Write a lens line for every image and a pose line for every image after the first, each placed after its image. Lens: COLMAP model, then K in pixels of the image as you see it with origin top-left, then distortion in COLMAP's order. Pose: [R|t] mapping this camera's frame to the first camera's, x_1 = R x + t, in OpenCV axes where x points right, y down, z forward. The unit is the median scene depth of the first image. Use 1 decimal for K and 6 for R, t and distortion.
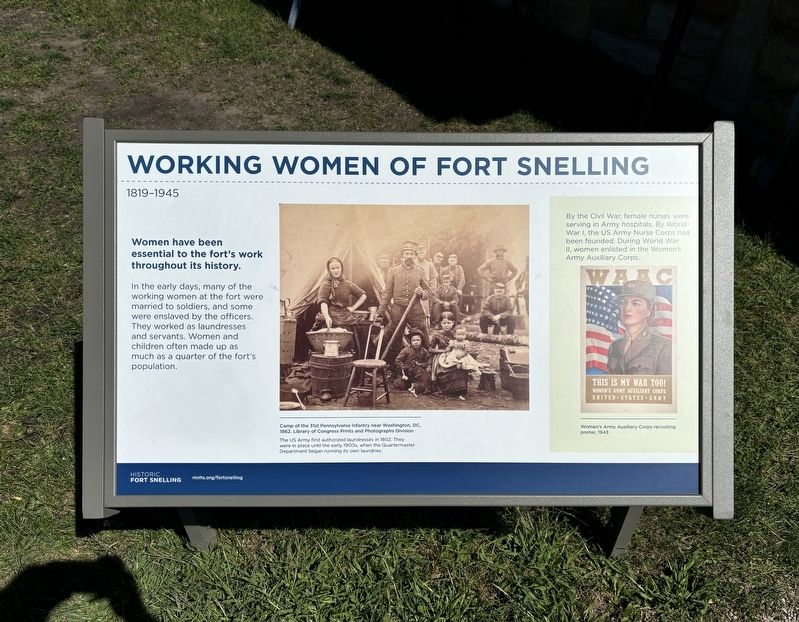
lens RADIAL K [[647.4, 0, 403.7], [0, 647.4, 340.0], [0, 0, 1]] dist [0.027603, -0.003277]
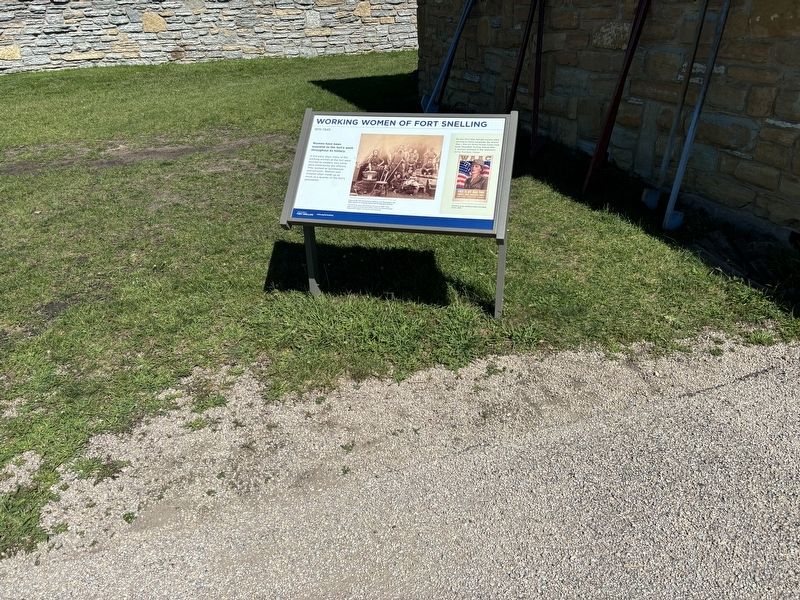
lens RADIAL K [[649.1, 0, 400.0], [0, 649.1, 300.0], [0, 0, 1]] dist [0.032749, -0.008016]
pose [[0.965607, 0.077908, -0.248059, 0.777233], [-0.154273, 0.939638, -0.305418, 1.387717], [0.209291, 0.333183, 0.919340, -1.447763]]
